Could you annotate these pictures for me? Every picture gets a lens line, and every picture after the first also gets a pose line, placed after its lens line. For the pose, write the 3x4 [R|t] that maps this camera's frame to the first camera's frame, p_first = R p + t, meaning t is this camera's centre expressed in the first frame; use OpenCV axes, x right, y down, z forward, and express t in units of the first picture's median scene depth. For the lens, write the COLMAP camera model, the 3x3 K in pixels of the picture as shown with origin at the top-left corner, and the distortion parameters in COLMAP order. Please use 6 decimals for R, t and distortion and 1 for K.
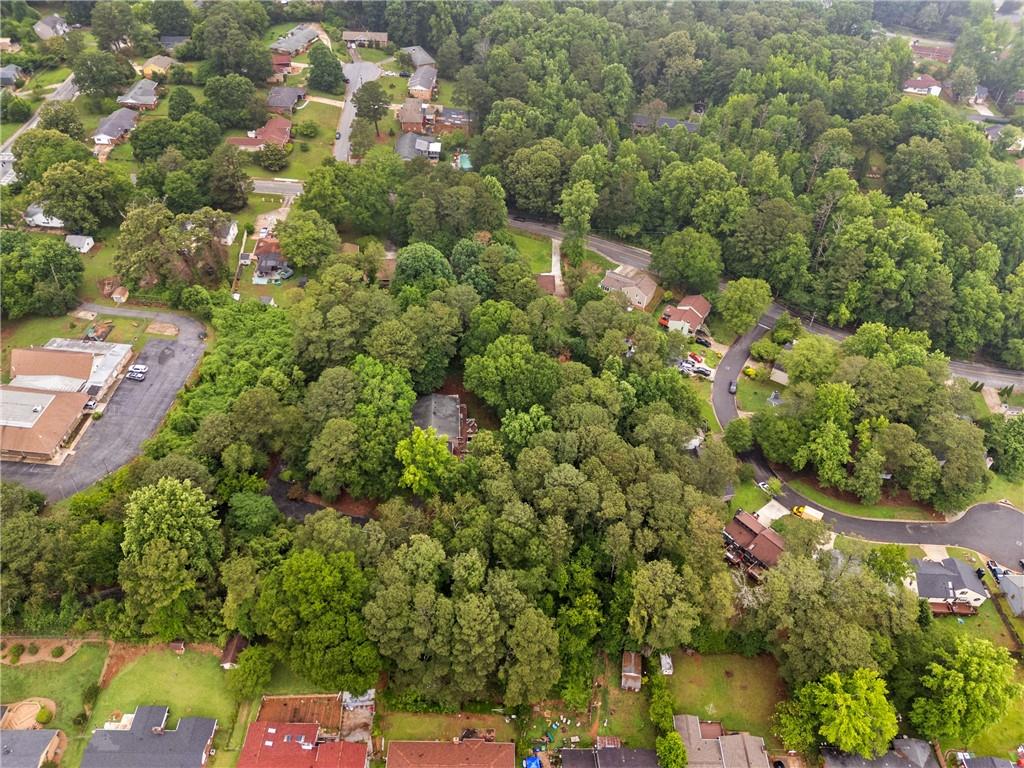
lens RADIAL K [[703.0, 0, 512.0], [0, 703.0, 384.0], [0, 0, 1]] dist [0.020425, 0.000066]
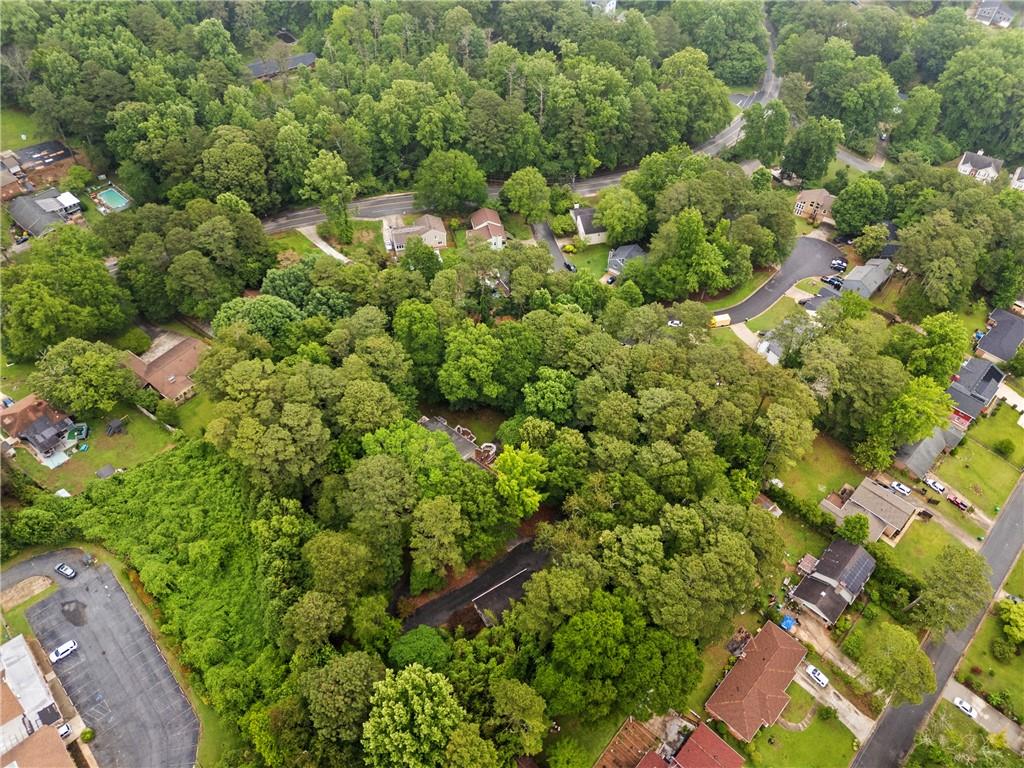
lens RADIAL K [[723.6, 0, 512.0], [0, 723.6, 384.0], [0, 0, 1]] dist [0.000136, -0.000803]
pose [[0.693482, -0.558317, 0.455373, -0.322930], [0.508297, 0.827074, 0.239966, -0.149315], [-0.510605, 0.065052, 0.857351, 0.119814]]
